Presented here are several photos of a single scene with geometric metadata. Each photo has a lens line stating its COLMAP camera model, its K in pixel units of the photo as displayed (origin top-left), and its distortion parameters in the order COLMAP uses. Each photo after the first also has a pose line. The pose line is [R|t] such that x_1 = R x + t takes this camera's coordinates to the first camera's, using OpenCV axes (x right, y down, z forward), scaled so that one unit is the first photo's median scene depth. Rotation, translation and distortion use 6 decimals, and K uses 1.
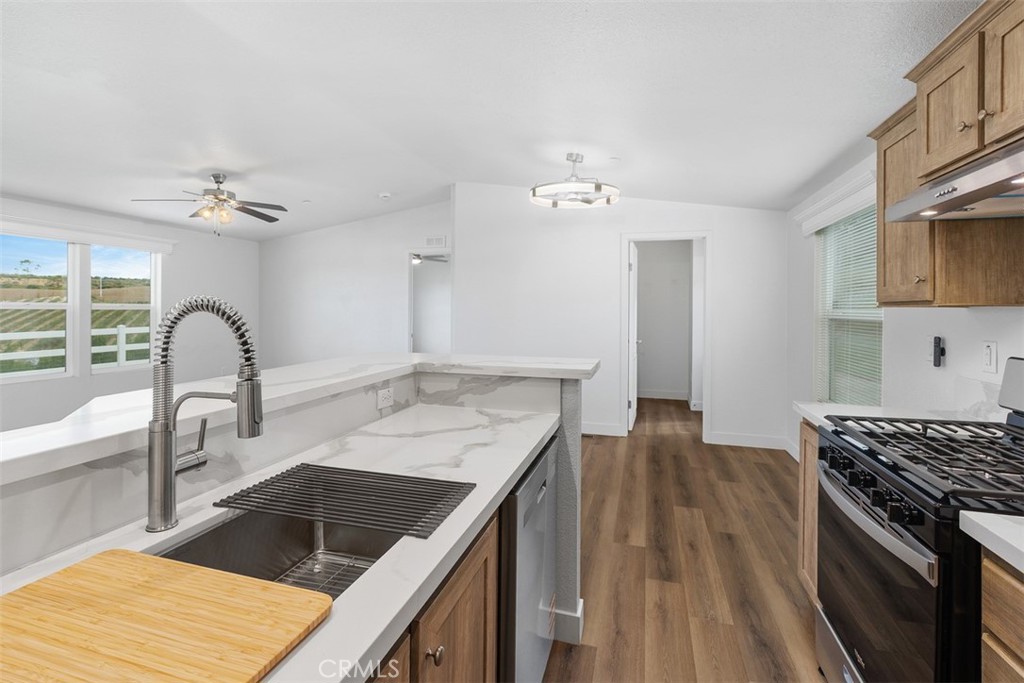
lens RADIAL K [[467.9, 0, 501.8], [0, 467.9, 315.9], [0, 0, 1]] dist [0.002425, -0.001146]
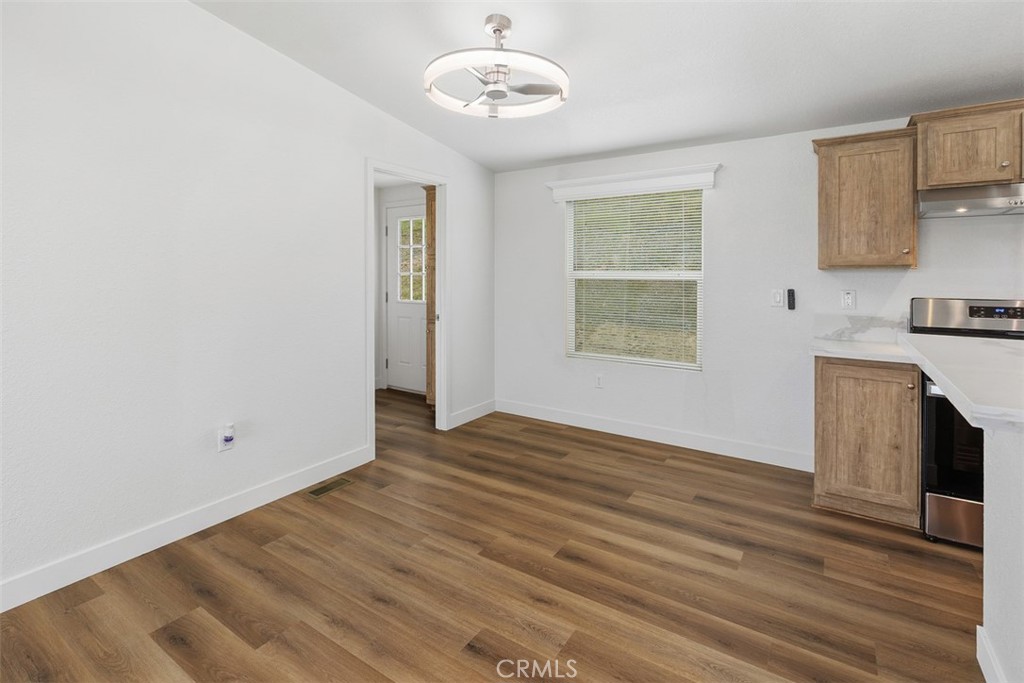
lens RADIAL K [[485.4, 0, 507.3], [0, 485.4, 275.8], [0, 0, 1]] dist [0.001177, 0.000213]
pose [[0.298960, -0.011686, 0.954194, -0.398435], [0.014434, 0.999866, 0.007724, -0.011216], [-0.954156, 0.011463, 0.299089, 0.696115]]
